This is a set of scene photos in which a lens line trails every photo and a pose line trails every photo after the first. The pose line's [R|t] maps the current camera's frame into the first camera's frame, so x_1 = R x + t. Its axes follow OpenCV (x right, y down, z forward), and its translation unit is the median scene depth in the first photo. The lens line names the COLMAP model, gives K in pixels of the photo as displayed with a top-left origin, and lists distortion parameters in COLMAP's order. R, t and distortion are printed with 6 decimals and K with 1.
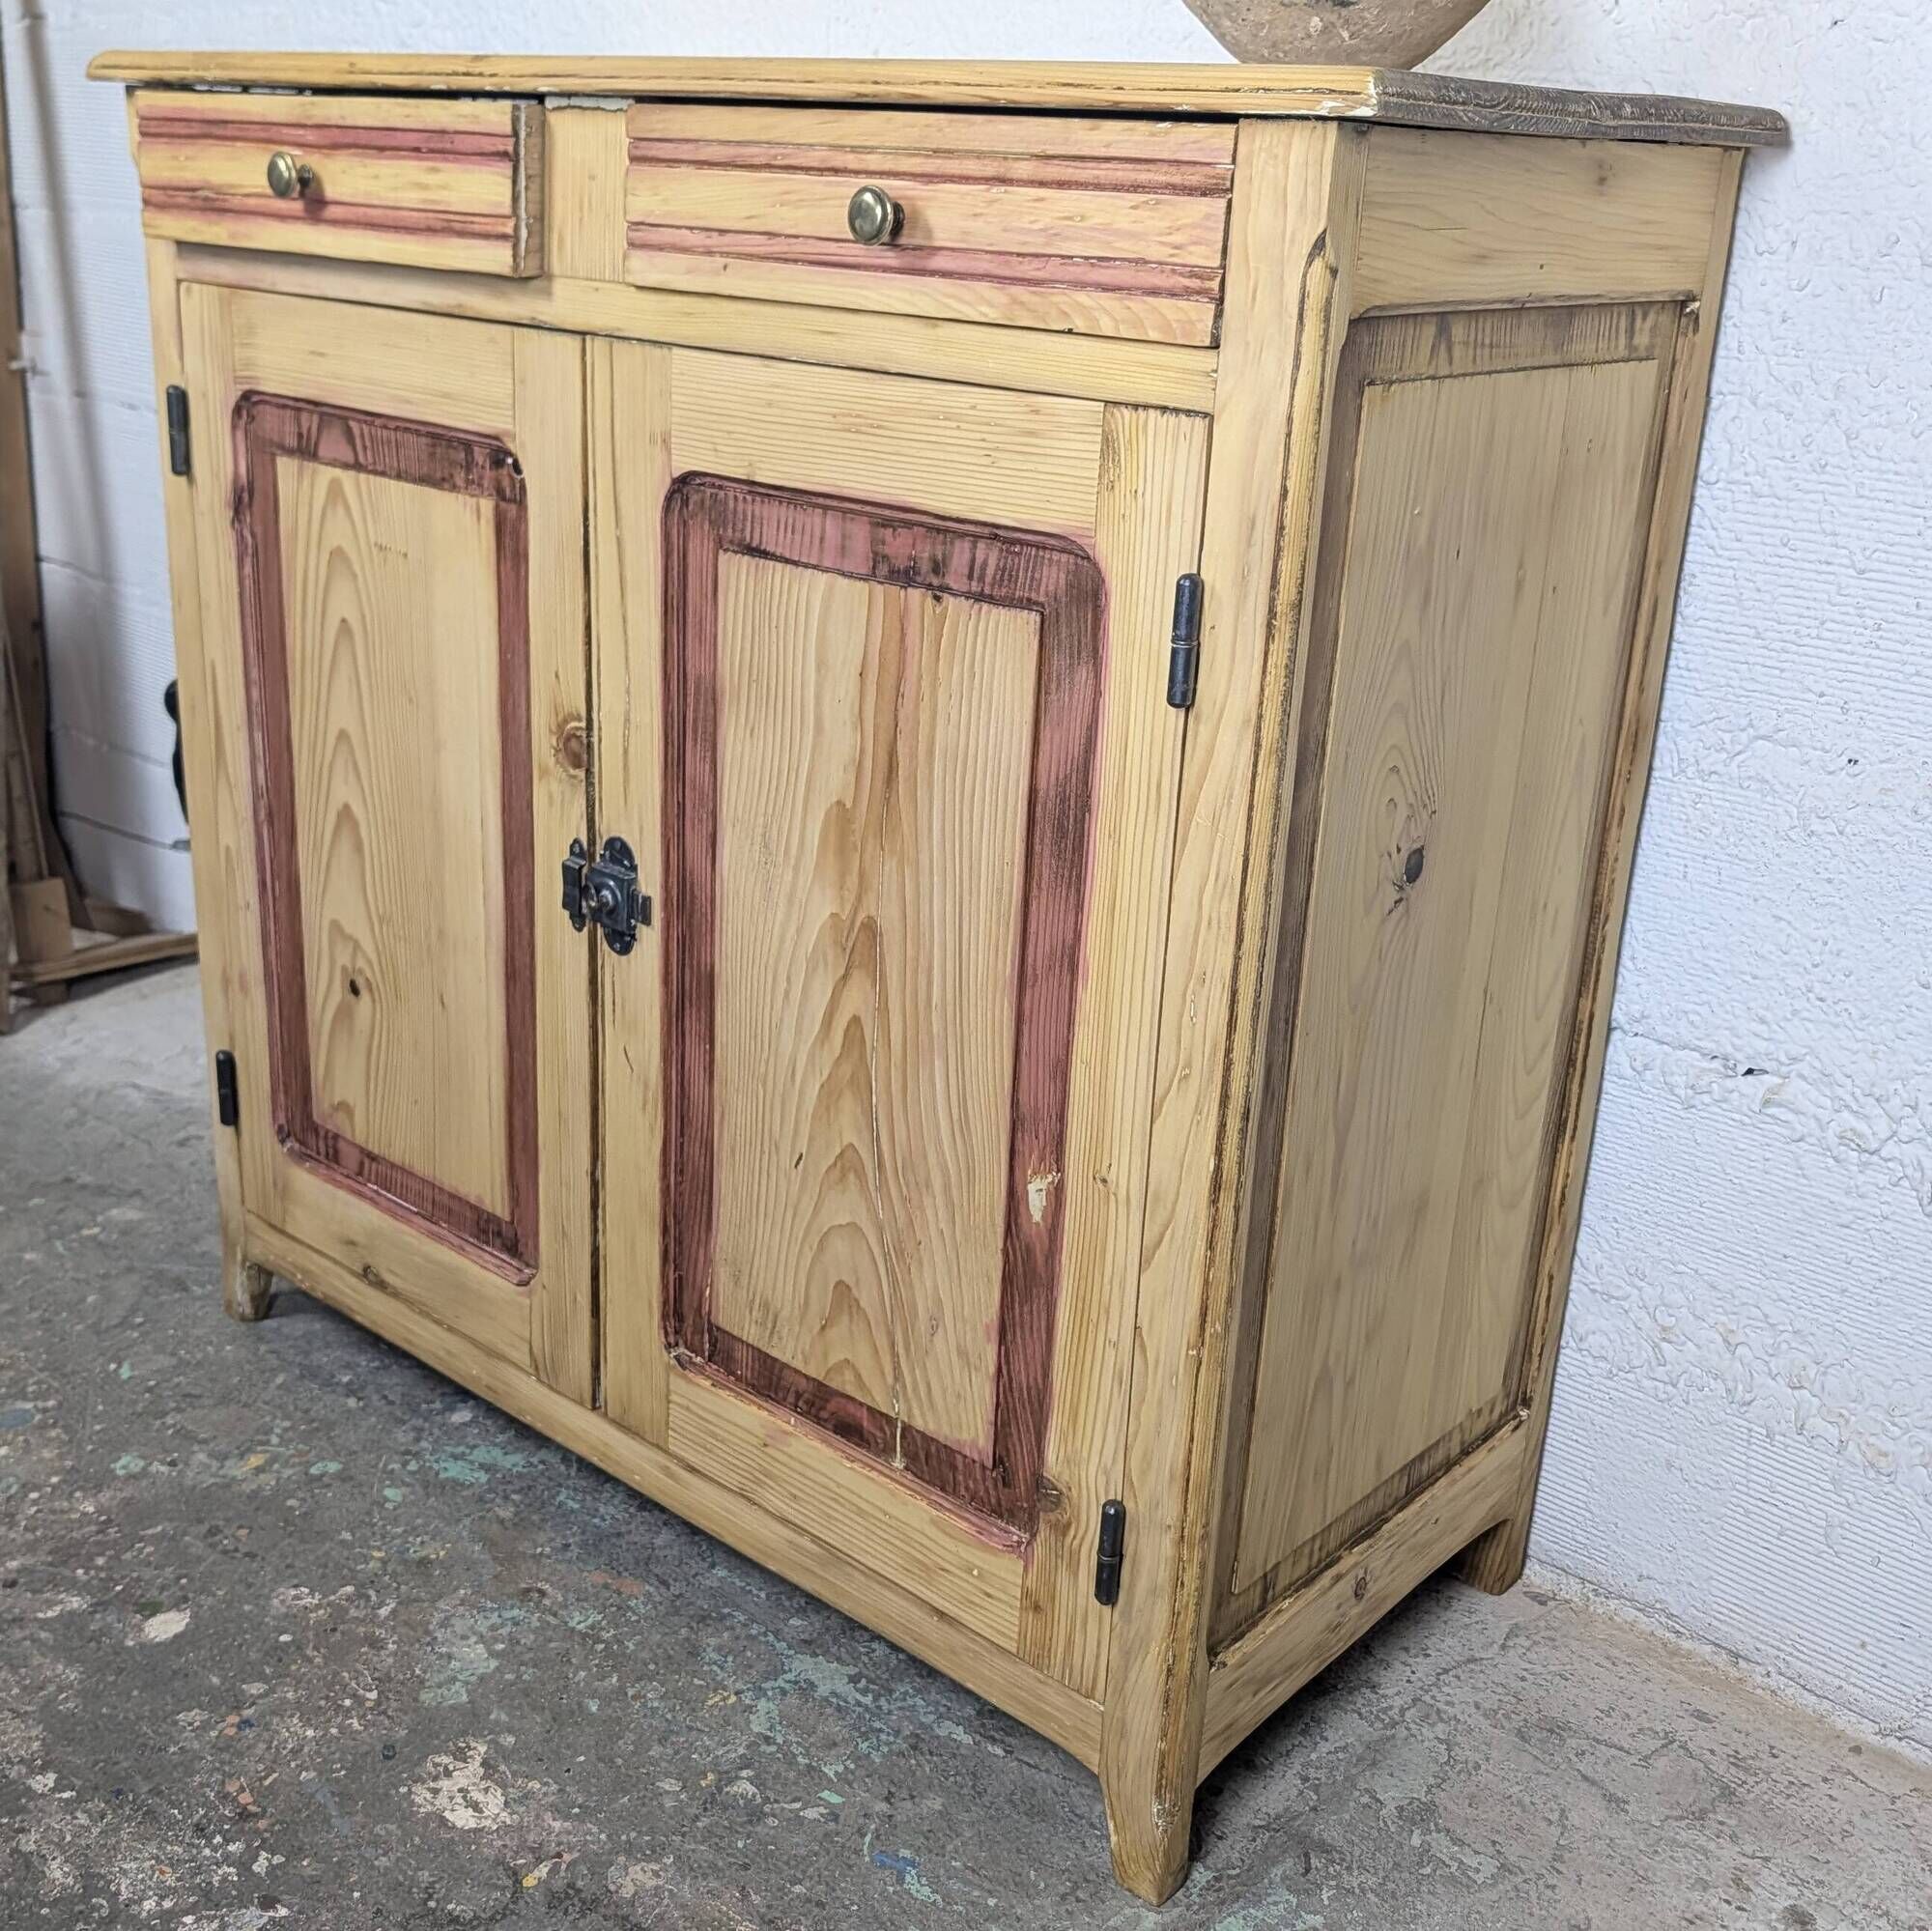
lens RADIAL K [[2210.4, 0, 873.4], [0, 2210.4, 956.4], [0, 0, 1]] dist [0.010174, 0.000000]
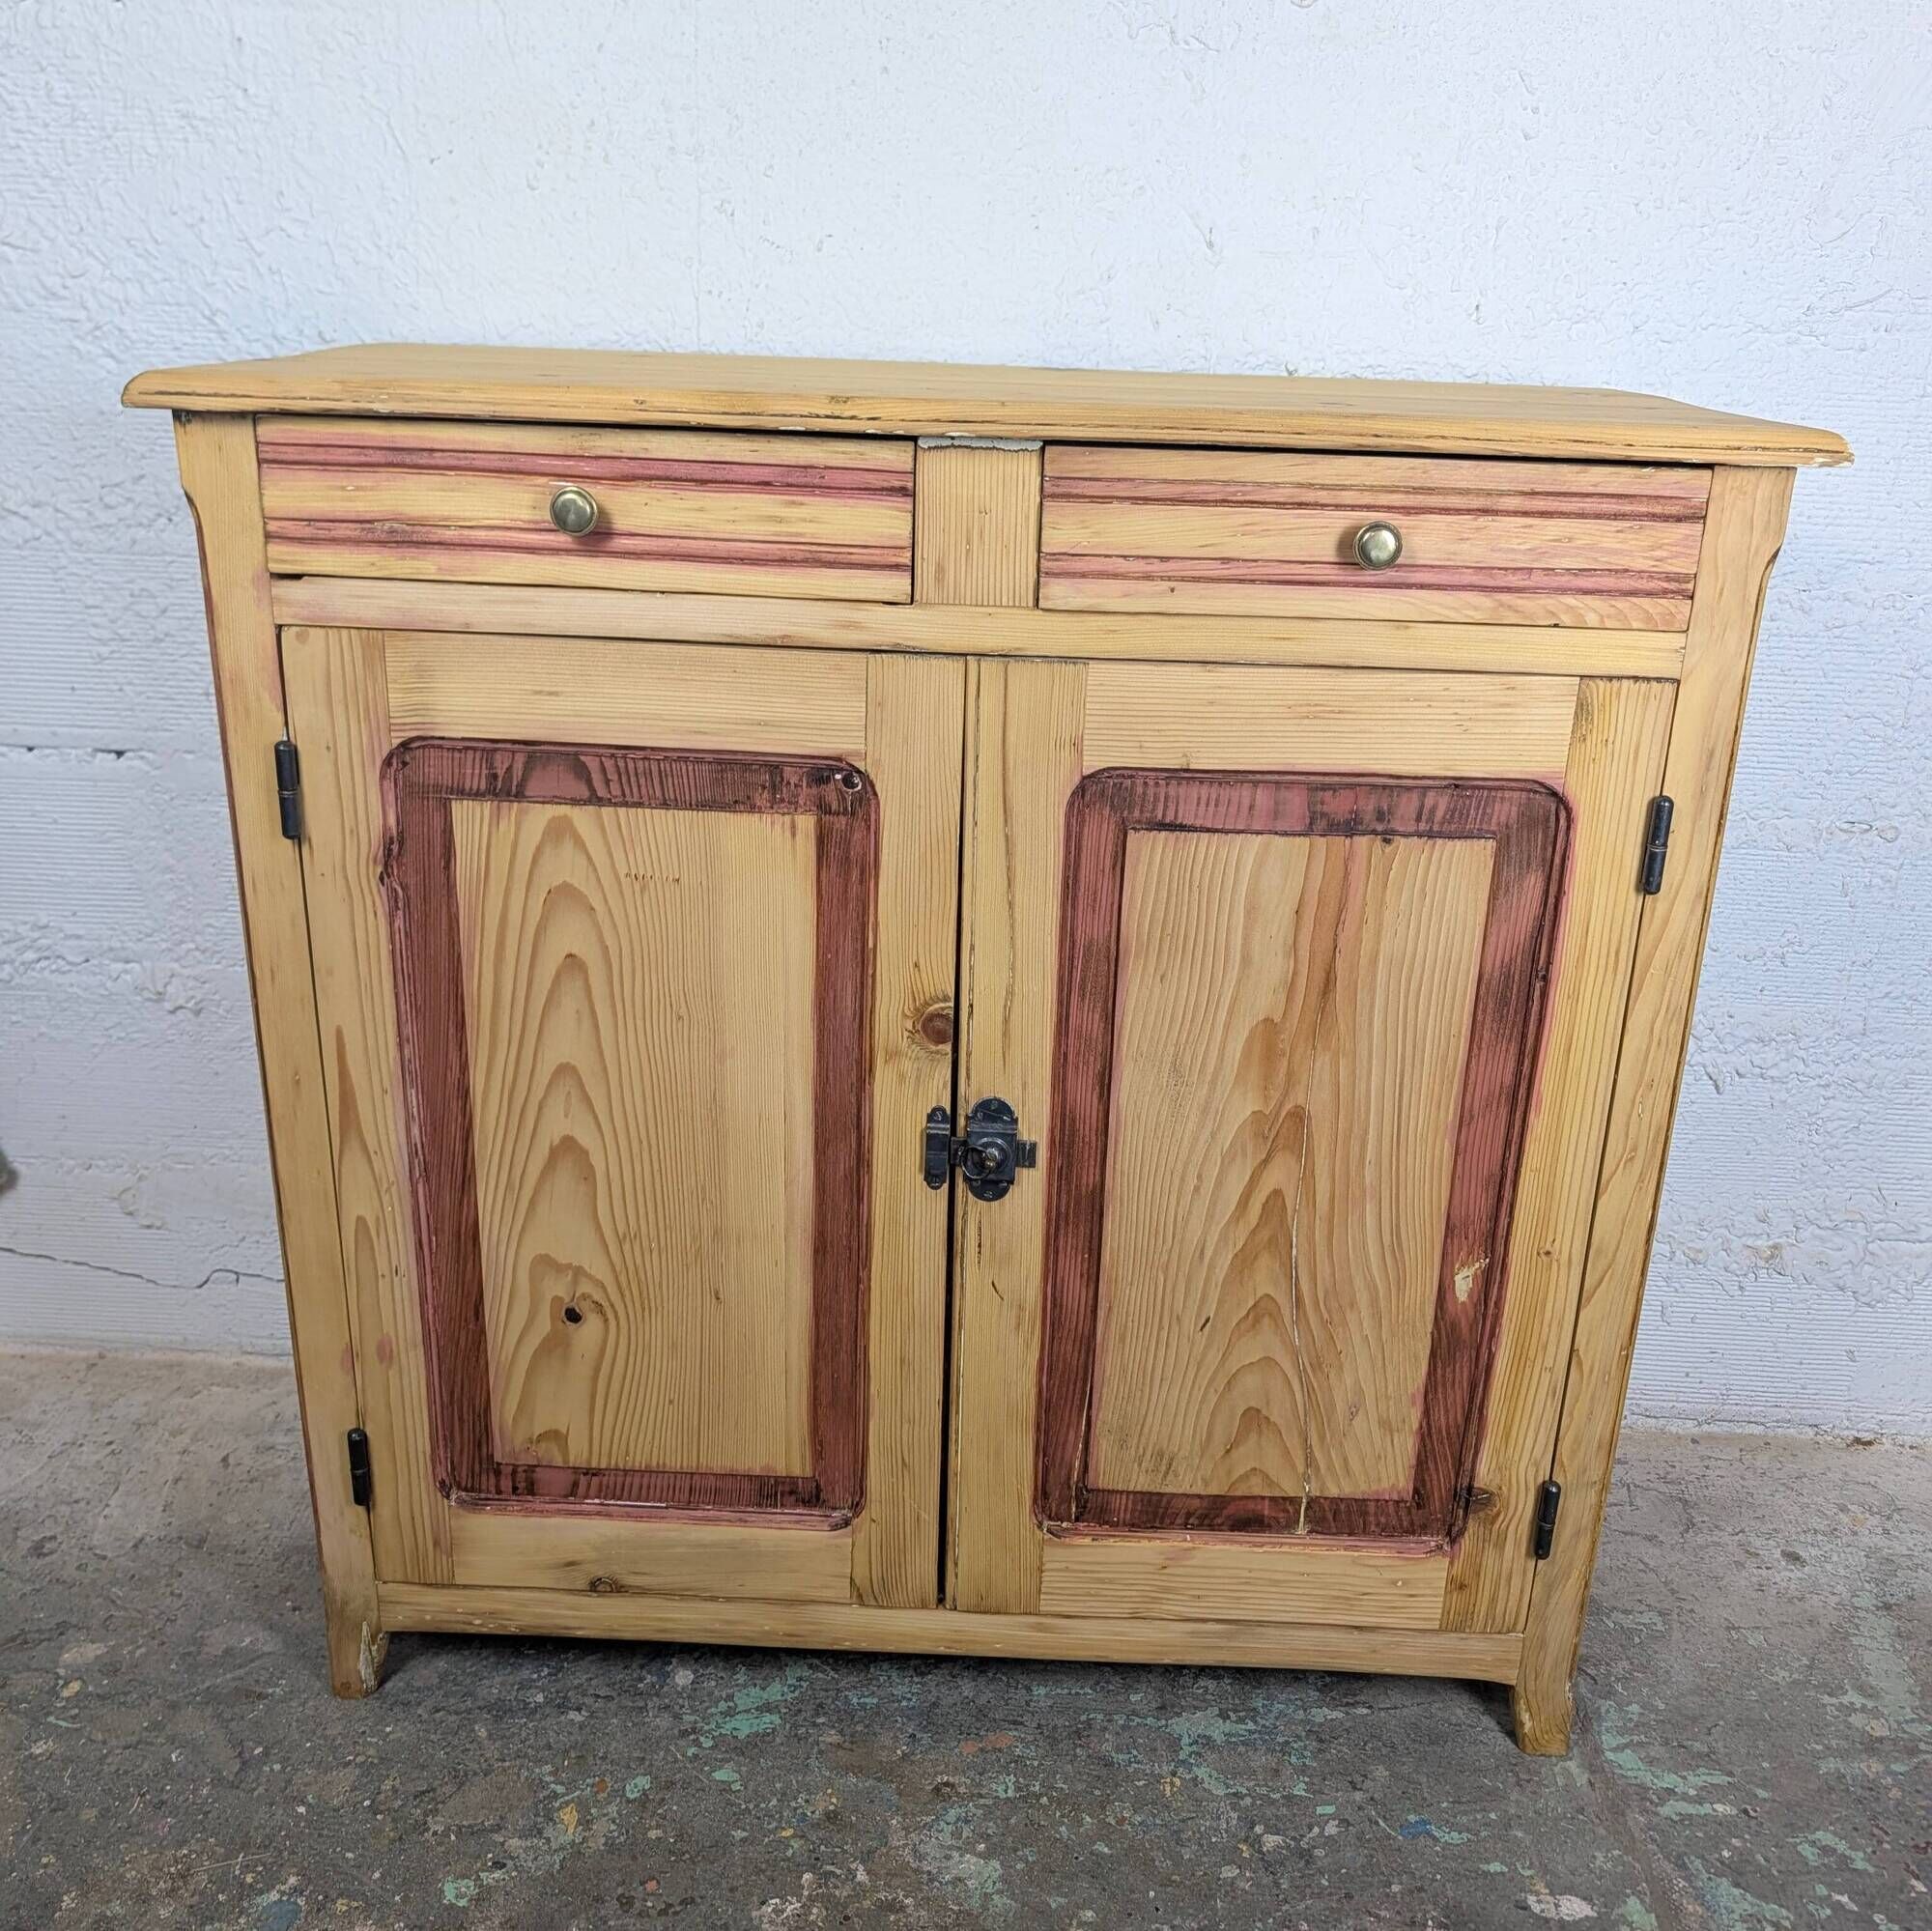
lens RADIAL K [[1866.8, 0, 978.0], [0, 1866.8, 965.5], [0, 0, 1]] dist [0.003193, 0.000000]
pose [[0.763677, -0.240569, 0.599103, -0.672083], [0.222208, 0.969226, 0.105944, -0.220961], [-0.606153, 0.052219, 0.793632, 0.282181]]
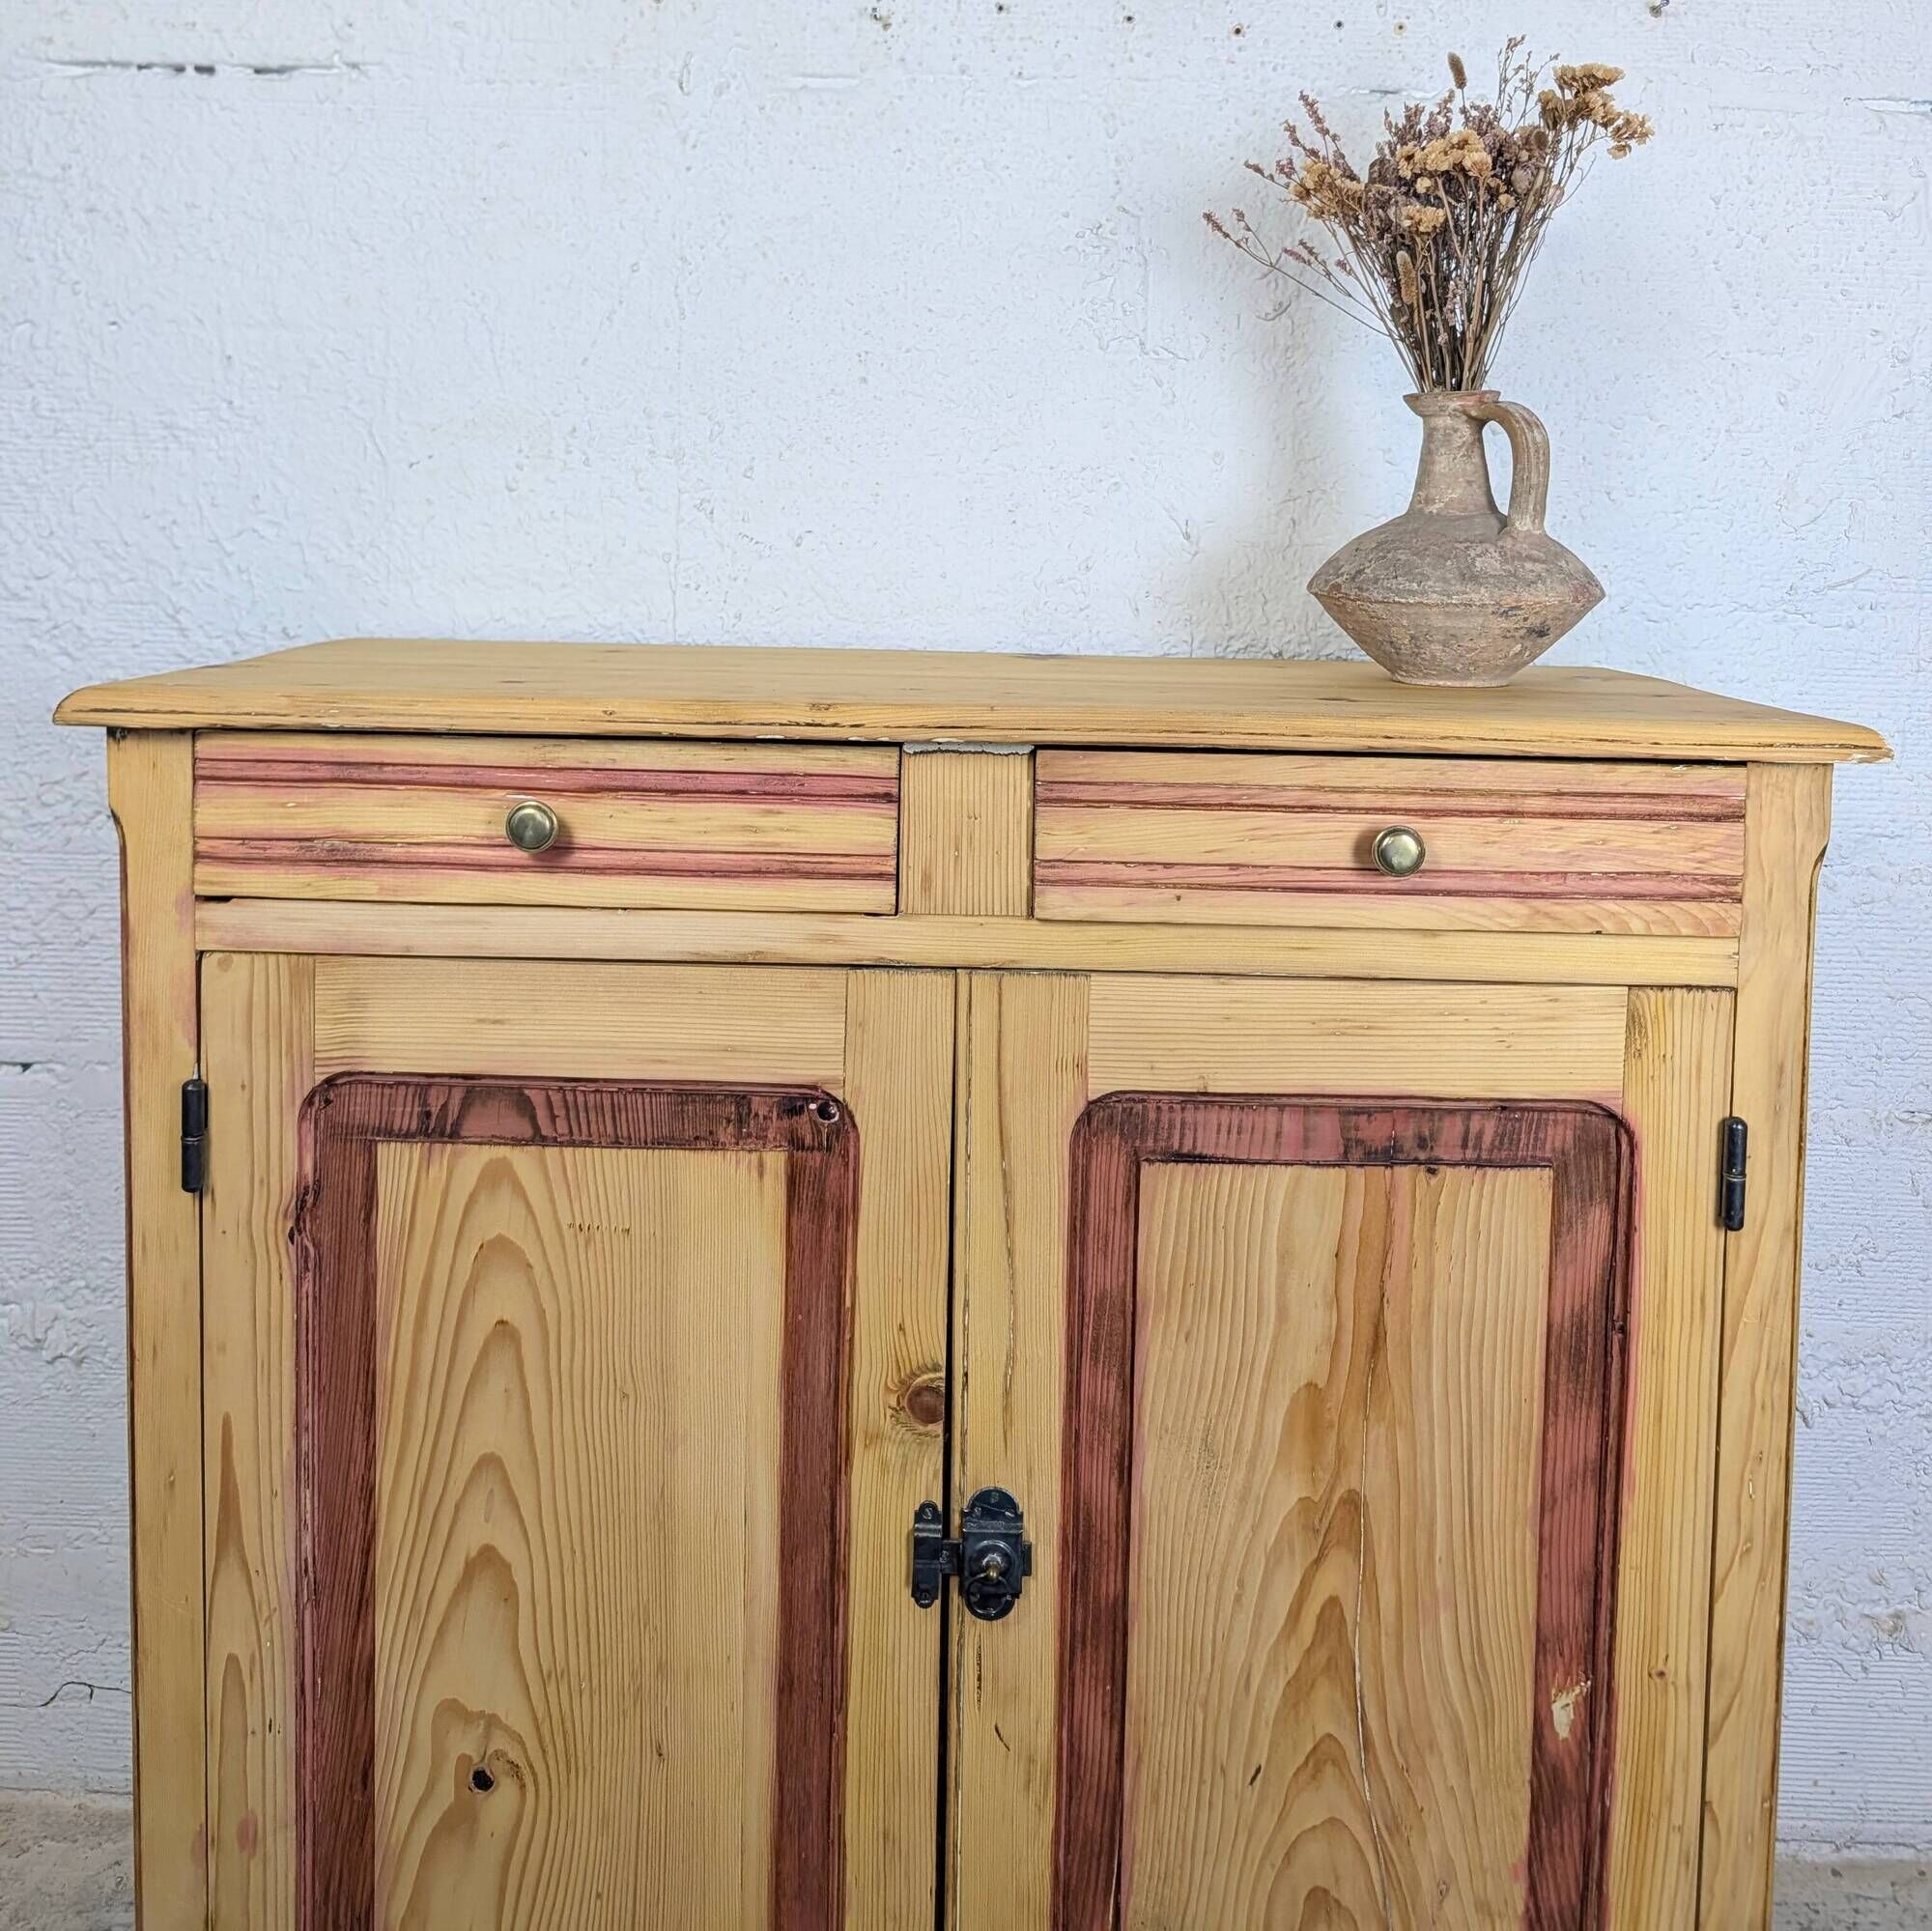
lens RADIAL K [[1868.2, 0, 974.6], [0, 1868.2, 645.8], [0, 0, 1]] dist [0.004192, 0.000000]
pose [[0.751255, -0.067805, 0.656520, -0.626538], [0.237673, 0.955768, -0.173258, -0.263009], [-0.615733, 0.286198, 0.734141, 0.340435]]
